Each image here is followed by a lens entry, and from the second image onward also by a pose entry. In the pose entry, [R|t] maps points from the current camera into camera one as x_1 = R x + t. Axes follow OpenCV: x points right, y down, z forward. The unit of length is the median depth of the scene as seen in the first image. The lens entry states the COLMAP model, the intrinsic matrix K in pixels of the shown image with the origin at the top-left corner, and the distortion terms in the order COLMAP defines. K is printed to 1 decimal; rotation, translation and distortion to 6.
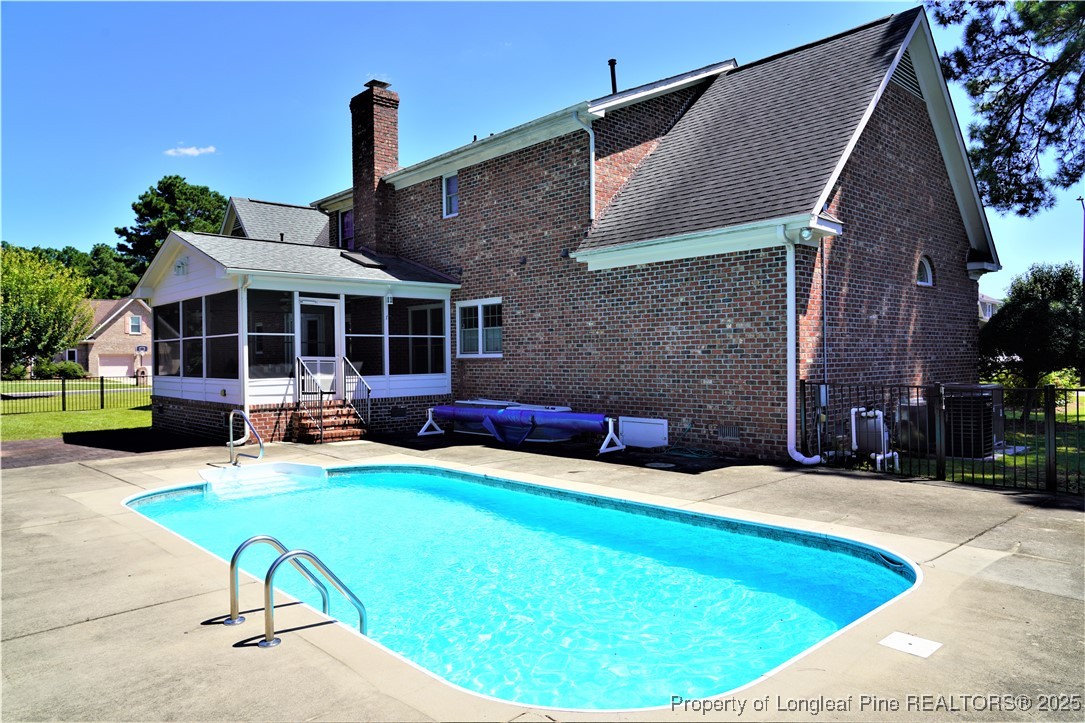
lens RADIAL K [[725.8, 0, 548.1], [0, 725.8, 362.2], [0, 0, 1]] dist [-0.021468, 0.004387]
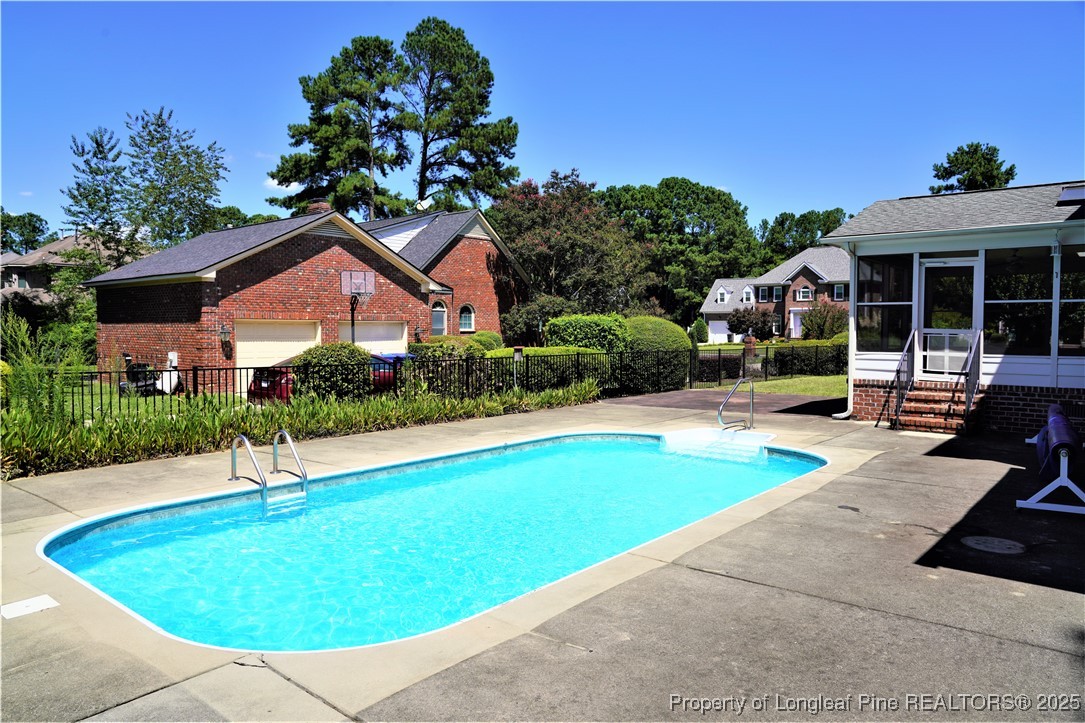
lens RADIAL K [[725.8, 0, 548.1], [0, 725.8, 362.2], [0, 0, 1]] dist [-0.021468, 0.004387]
pose [[0.133865, 0.054965, -0.989474, 0.456317], [-0.013304, 0.998470, 0.053665, -0.008083], [0.990910, 0.005980, 0.134391, 0.453974]]
